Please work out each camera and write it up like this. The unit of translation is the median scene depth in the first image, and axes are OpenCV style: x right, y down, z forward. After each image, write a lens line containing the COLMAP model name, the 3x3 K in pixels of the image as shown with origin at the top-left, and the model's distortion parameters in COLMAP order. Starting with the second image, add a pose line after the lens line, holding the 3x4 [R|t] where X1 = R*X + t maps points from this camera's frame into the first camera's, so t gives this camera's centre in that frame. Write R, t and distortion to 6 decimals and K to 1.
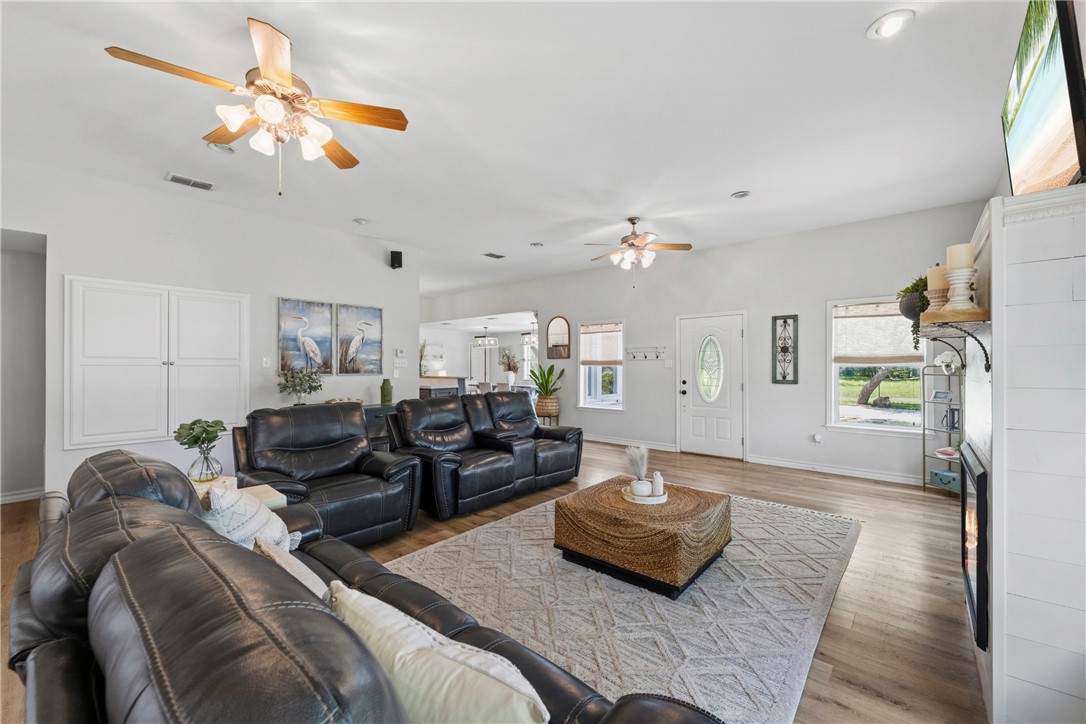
lens RADIAL K [[435.5, 0, 543.0], [0, 435.5, 362.0], [0, 0, 1]] dist [-0.000388, -0.000257]
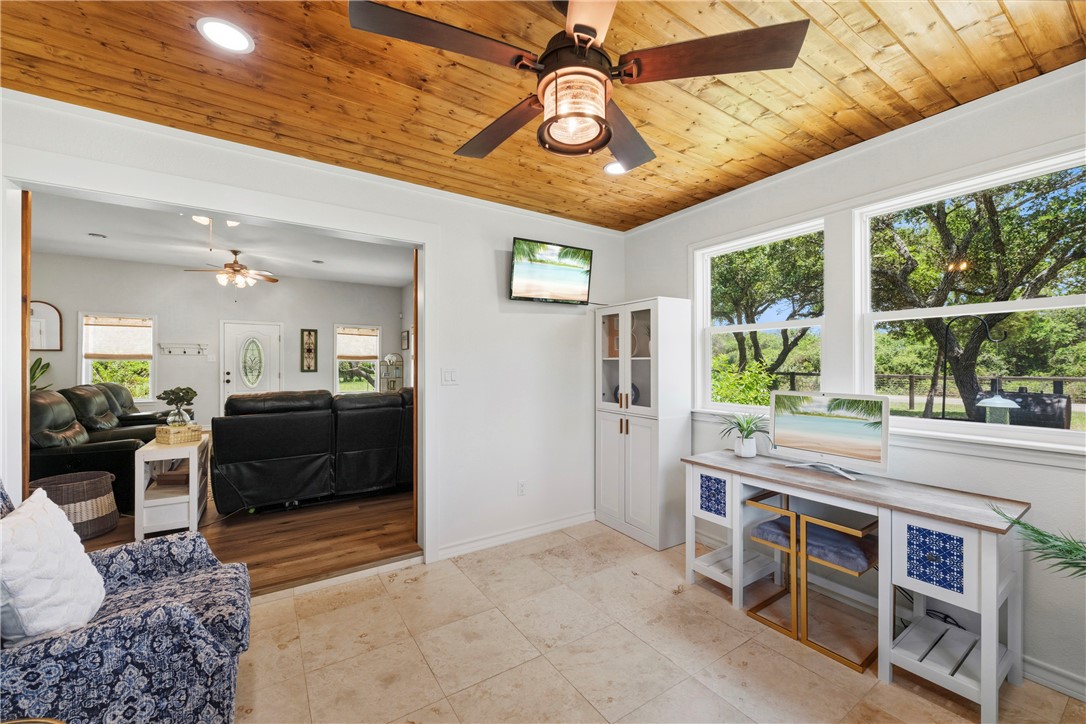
lens RADIAL K [[435.5, 0, 543.0], [0, 435.5, 362.0], [0, 0, 1]] dist [-0.000388, -0.000257]
pose [[0.269989, 0.003377, 0.962858, -0.744451], [-0.011668, 0.999932, -0.000235, 0.003571], [-0.962793, -0.011171, 0.270010, -0.257583]]
